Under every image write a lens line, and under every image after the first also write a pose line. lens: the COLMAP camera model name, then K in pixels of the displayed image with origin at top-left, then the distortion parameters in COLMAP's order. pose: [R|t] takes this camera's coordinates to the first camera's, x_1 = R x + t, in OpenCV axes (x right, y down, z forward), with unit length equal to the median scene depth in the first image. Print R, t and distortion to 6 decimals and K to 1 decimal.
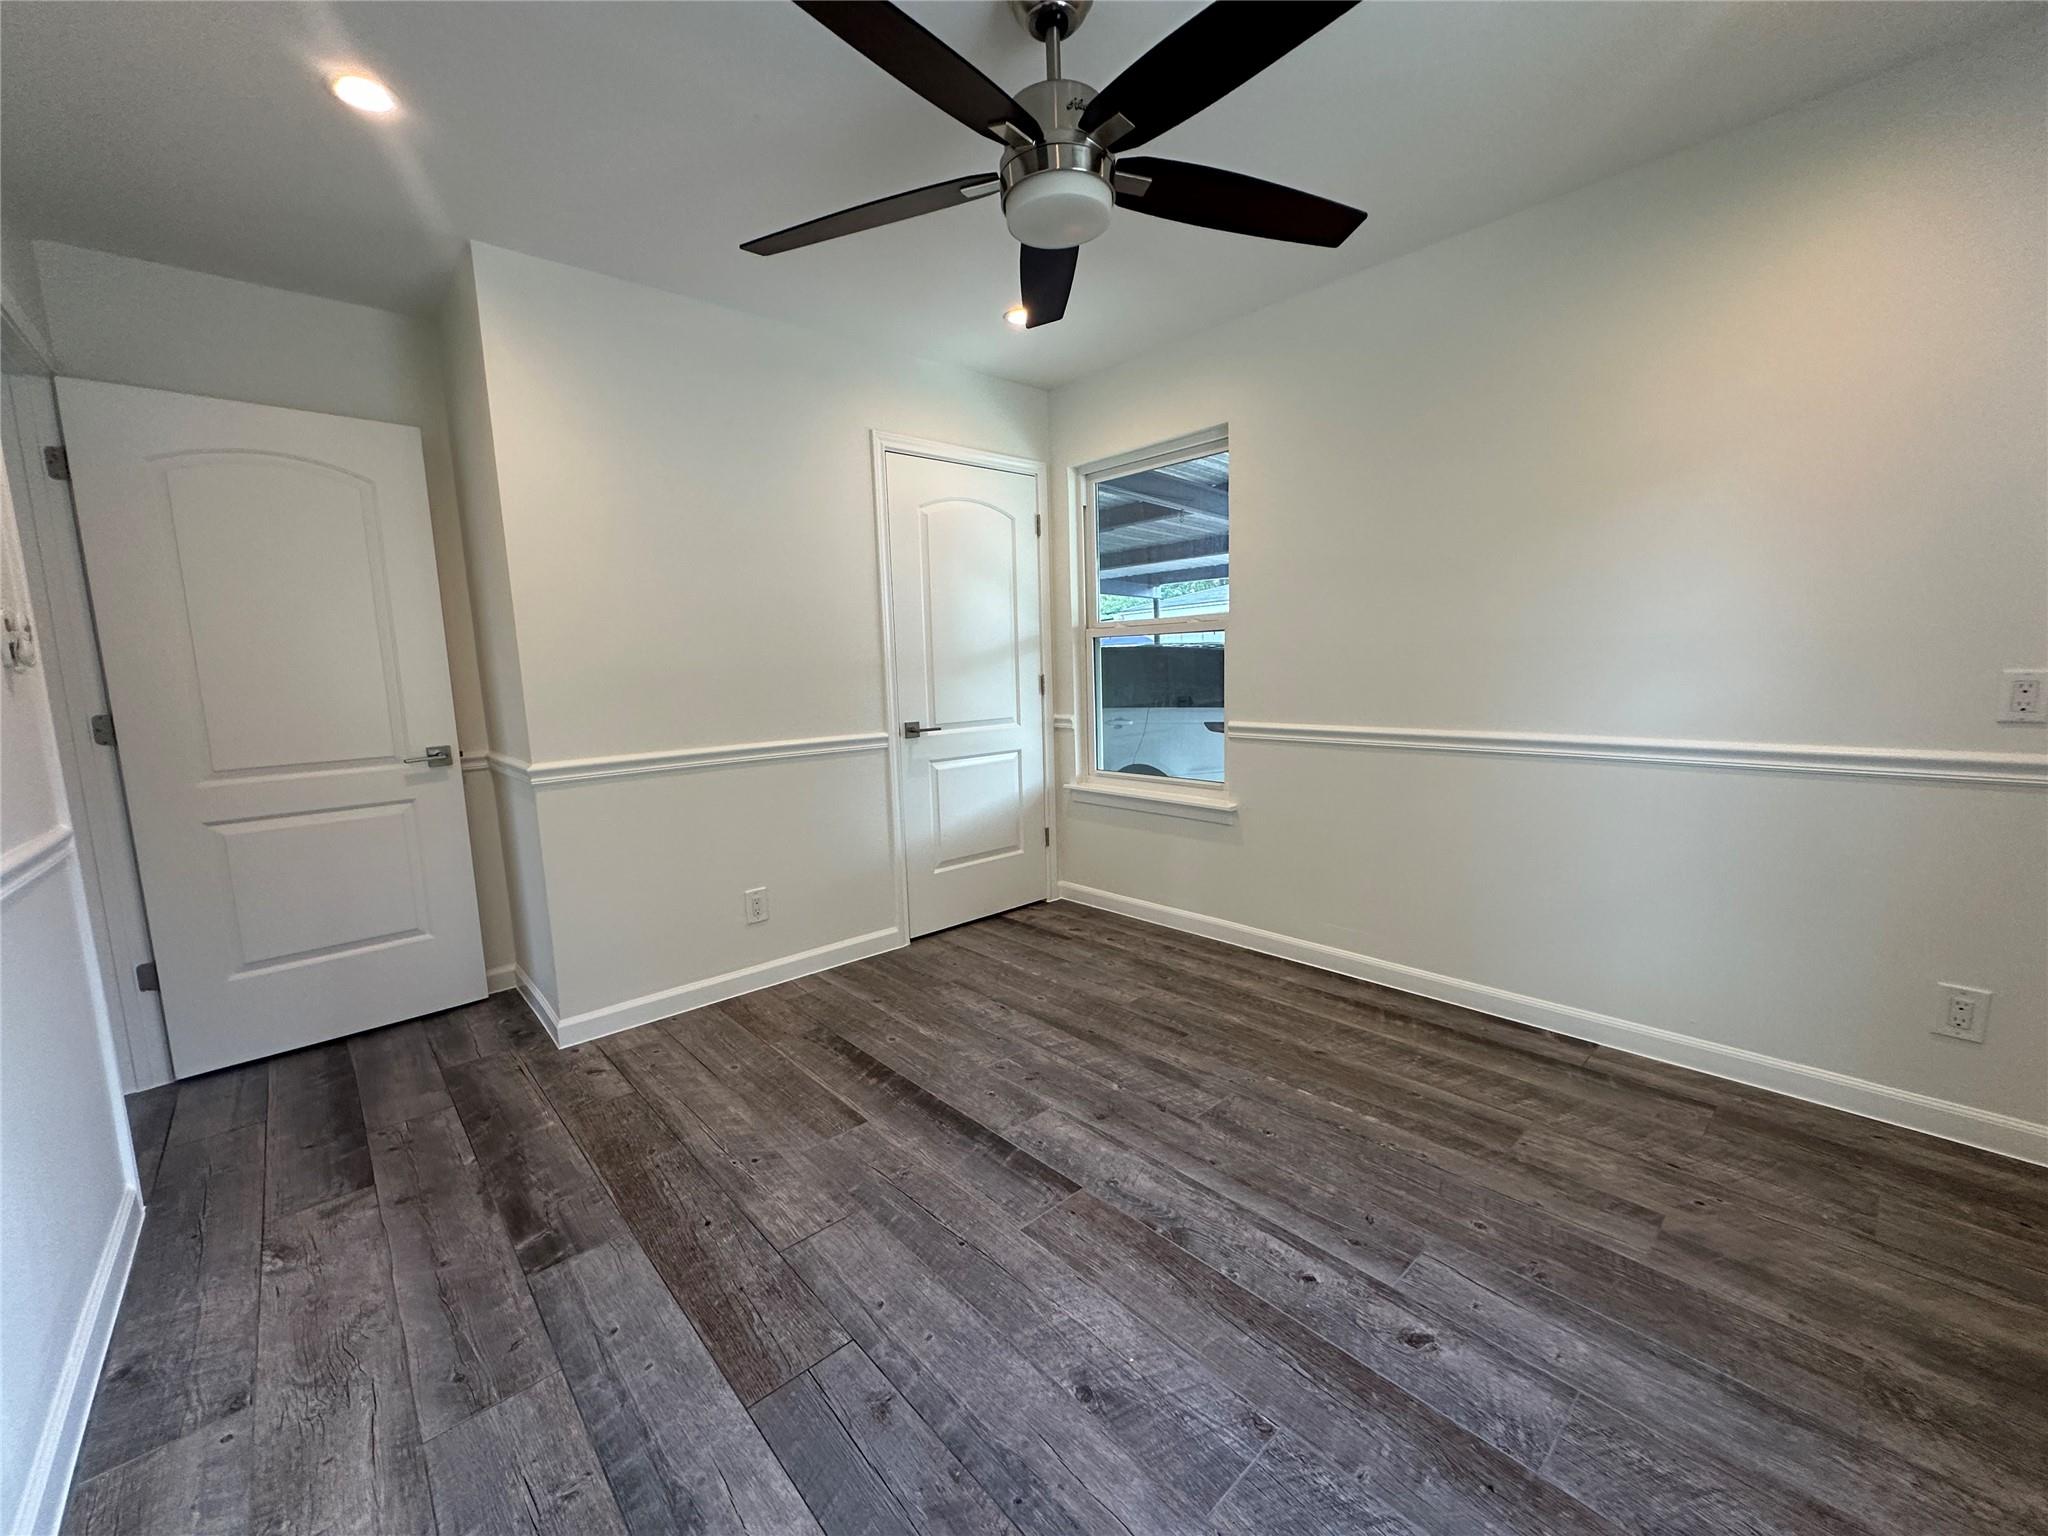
lens RADIAL K [[818.4, 0, 1024.0], [0, 818.4, 768.0], [0, 0, 1]] dist [-0.003583, 0.000402]
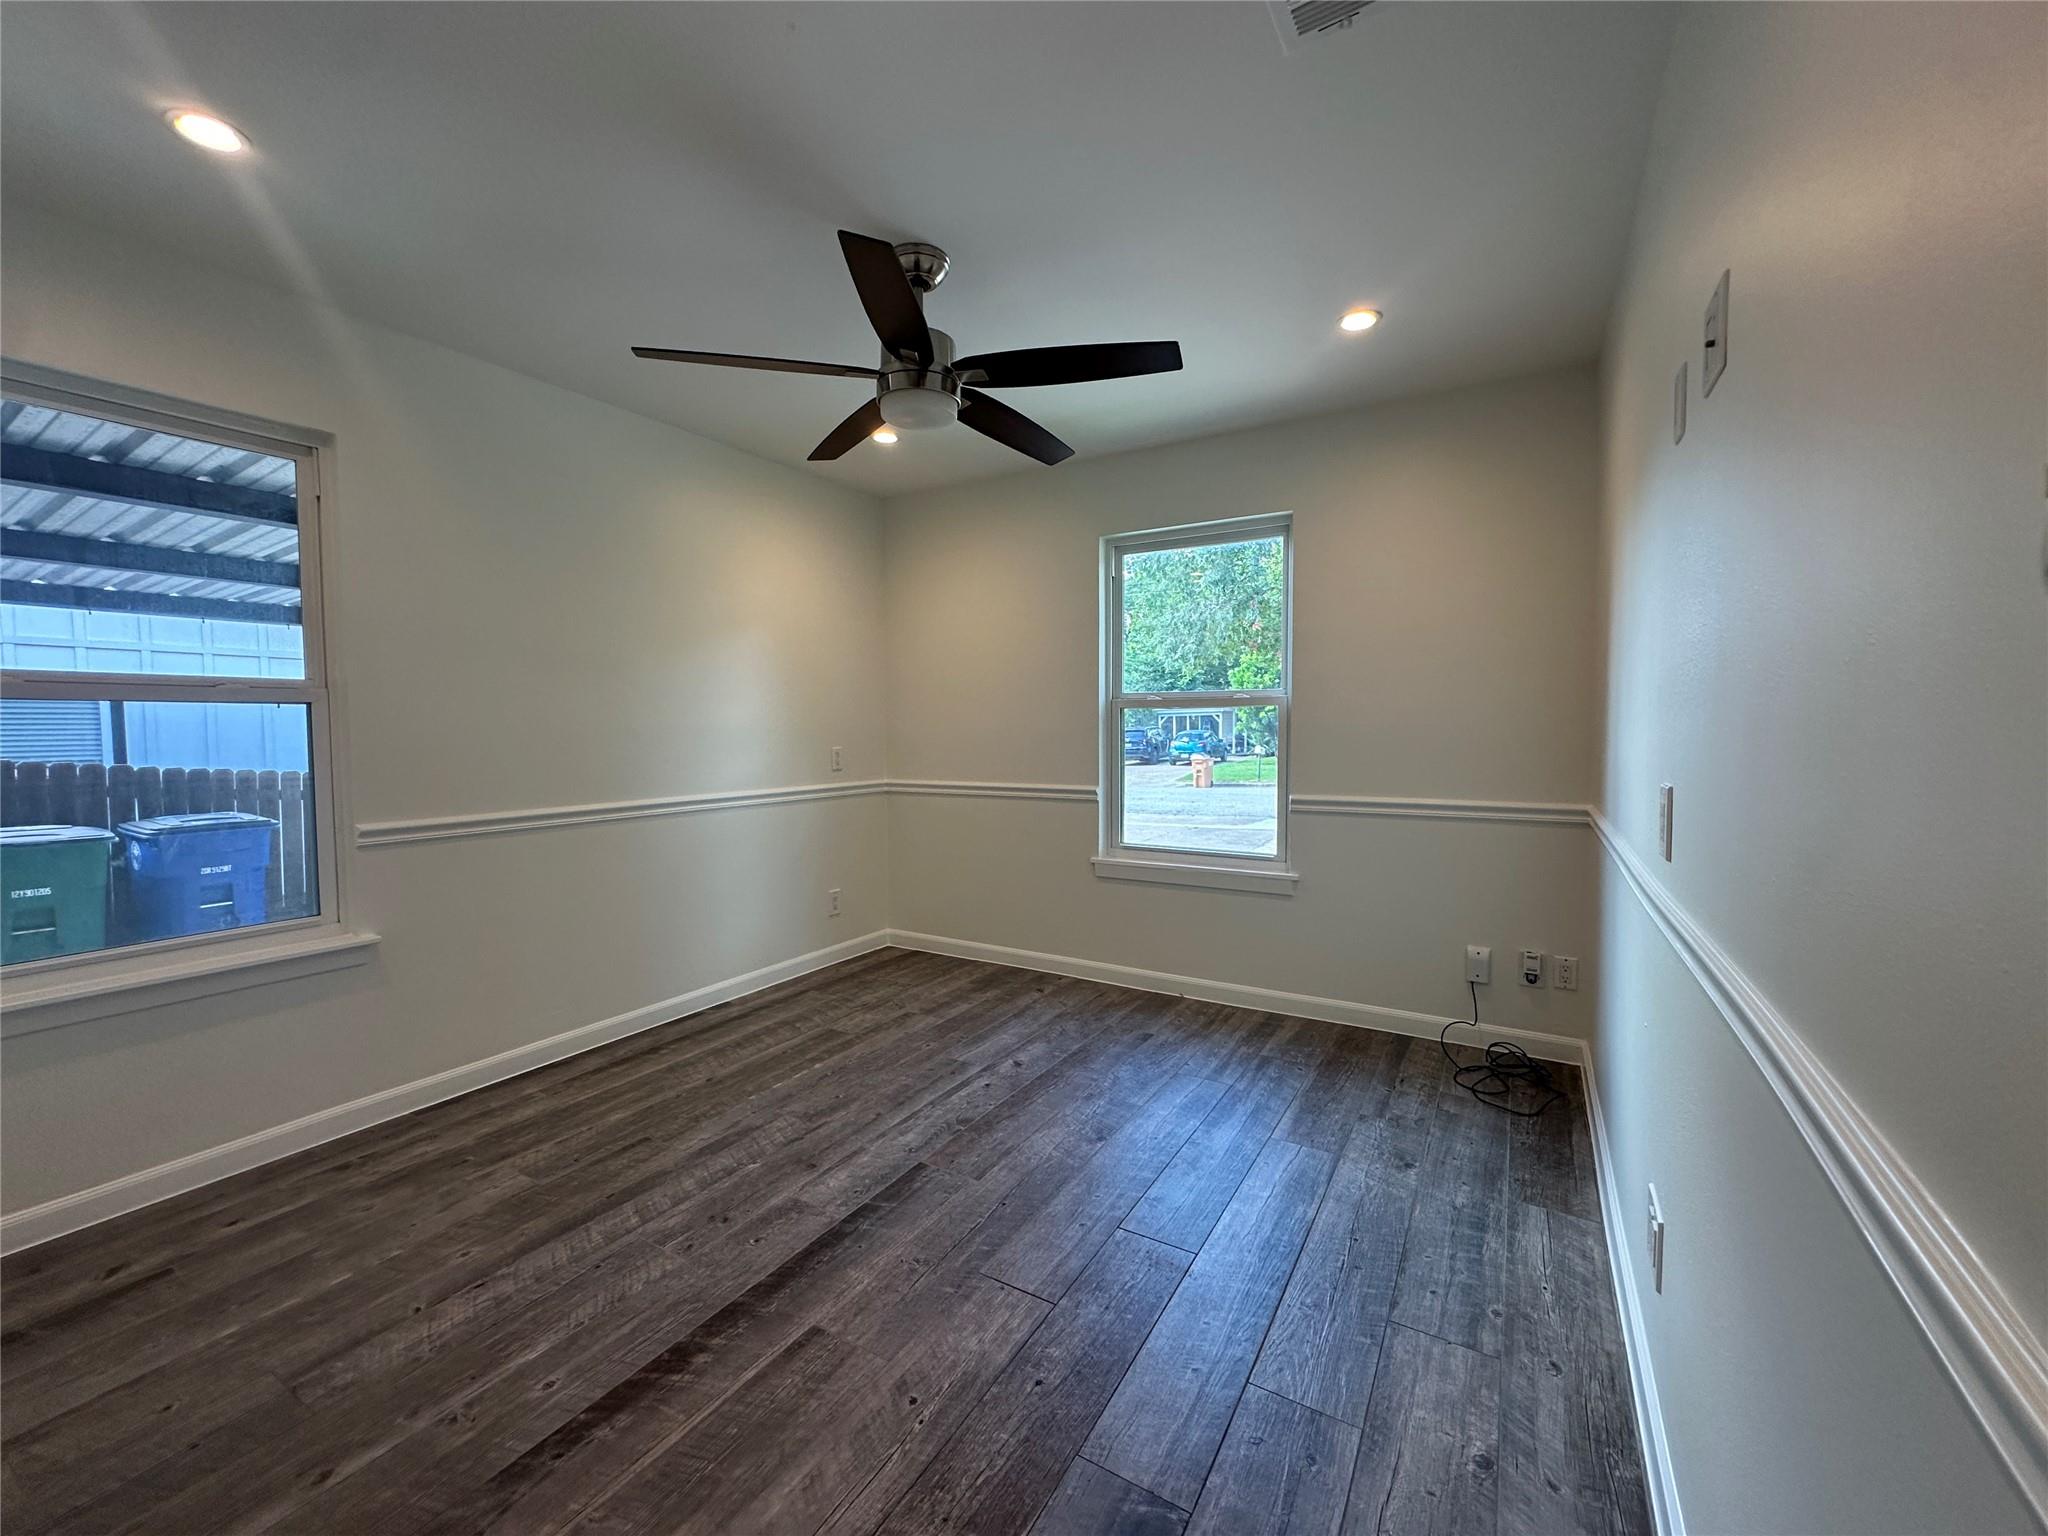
lens RADIAL K [[818.4, 0, 1024.0], [0, 818.4, 768.0], [0, 0, 1]] dist [-0.003583, 0.000402]
pose [[-0.288519, -0.014515, 0.957364, -0.933671], [0.140632, 0.988399, 0.057368, -0.095787], [-0.947090, 0.151188, -0.283131, 0.914193]]
